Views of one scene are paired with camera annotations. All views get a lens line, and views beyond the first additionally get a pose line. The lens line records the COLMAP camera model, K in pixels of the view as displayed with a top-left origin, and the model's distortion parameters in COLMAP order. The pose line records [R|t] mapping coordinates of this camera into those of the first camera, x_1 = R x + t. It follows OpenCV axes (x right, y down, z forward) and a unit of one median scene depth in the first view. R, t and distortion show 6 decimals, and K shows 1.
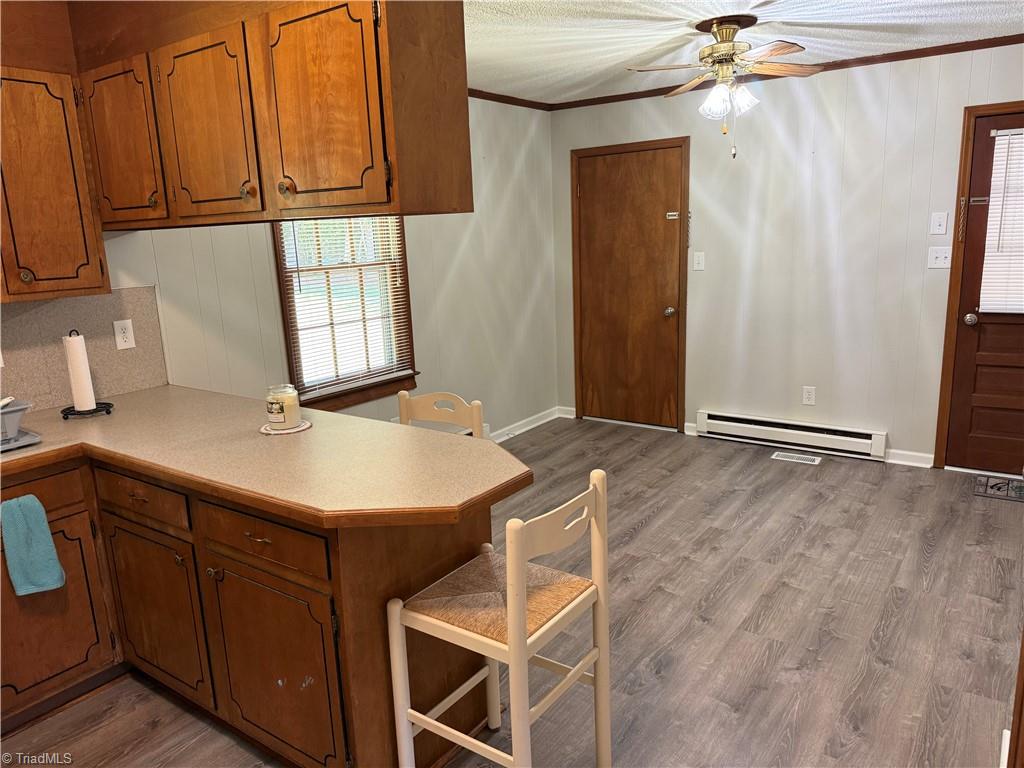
lens RADIAL K [[721.6, 0, 513.2], [0, 721.6, 387.4], [0, 0, 1]] dist [0.084212, -0.118502]
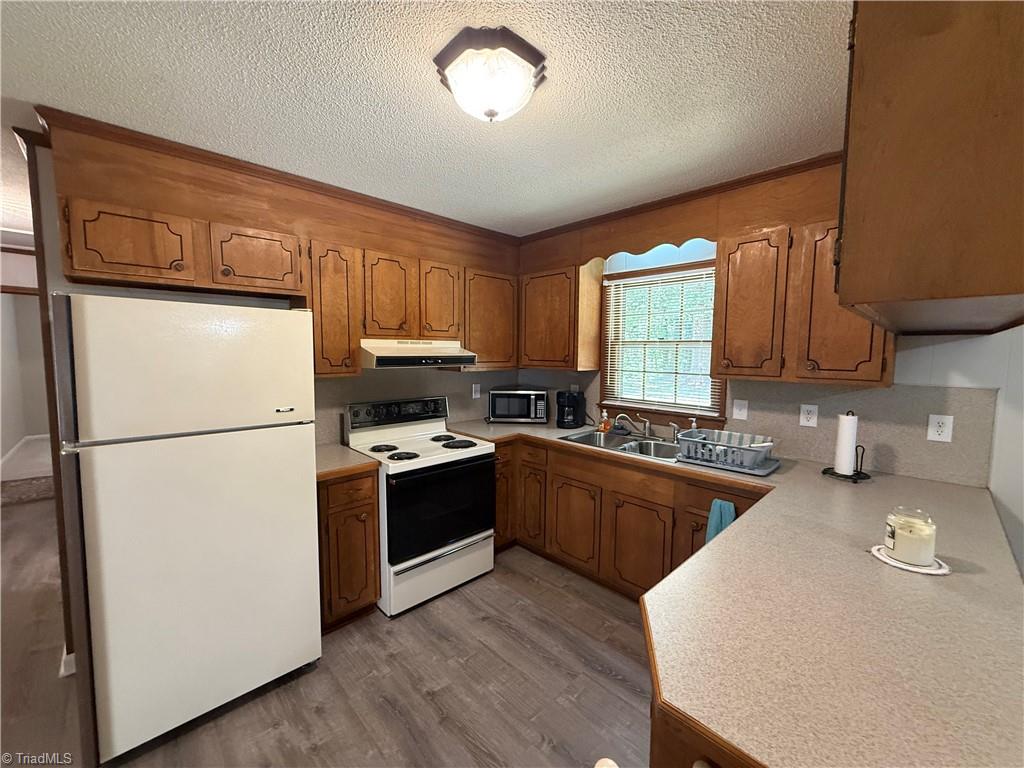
lens RADIAL K [[408.8, 0, 509.1], [0, 408.8, 381.3], [0, 0, 1]] dist [0.004657, 0.000084]
pose [[-0.187063, 0.111838, -0.975961, 0.173372], [-0.207075, 0.966685, 0.150465, -0.096396], [0.960274, 0.230244, -0.157673, 0.451605]]
